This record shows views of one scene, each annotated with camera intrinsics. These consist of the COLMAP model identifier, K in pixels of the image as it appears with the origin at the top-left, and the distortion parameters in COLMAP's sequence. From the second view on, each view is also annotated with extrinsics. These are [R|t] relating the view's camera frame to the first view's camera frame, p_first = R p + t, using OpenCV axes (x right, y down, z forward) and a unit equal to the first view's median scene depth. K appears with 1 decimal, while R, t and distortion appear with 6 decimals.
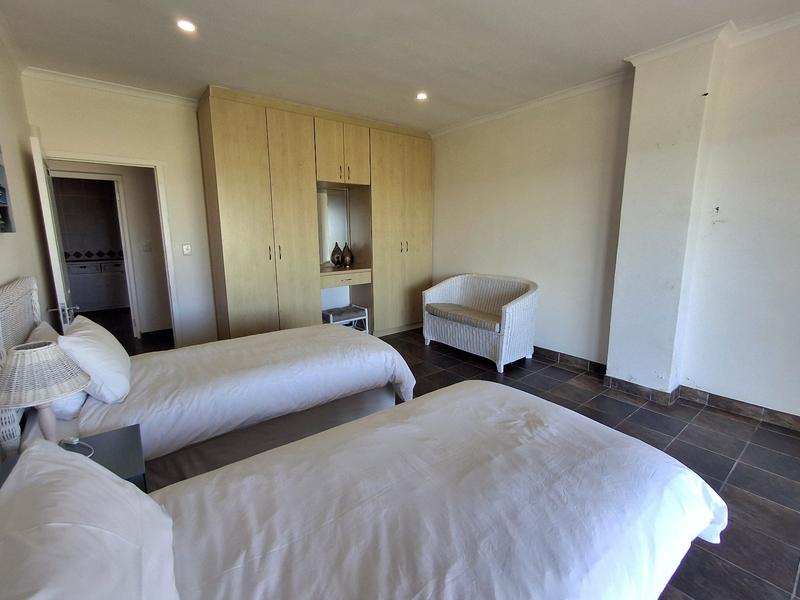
lens RADIAL K [[372.4, 0, 403.7], [0, 372.4, 295.0], [0, 0, 1]] dist [-0.020635, 0.018581]
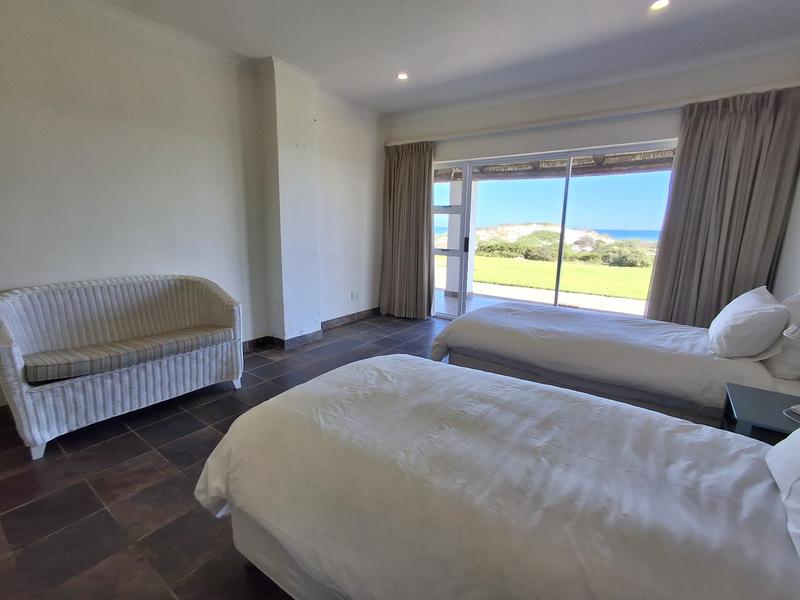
lens RADIAL K [[372.4, 0, 403.7], [0, 372.4, 295.0], [0, 0, 1]] dist [-0.020635, 0.018581]
pose [[-0.267428, -0.184138, 0.945820, -0.551482], [0.145993, 0.962496, 0.228664, -0.112883], [-0.952454, 0.199234, -0.230515, 0.811899]]
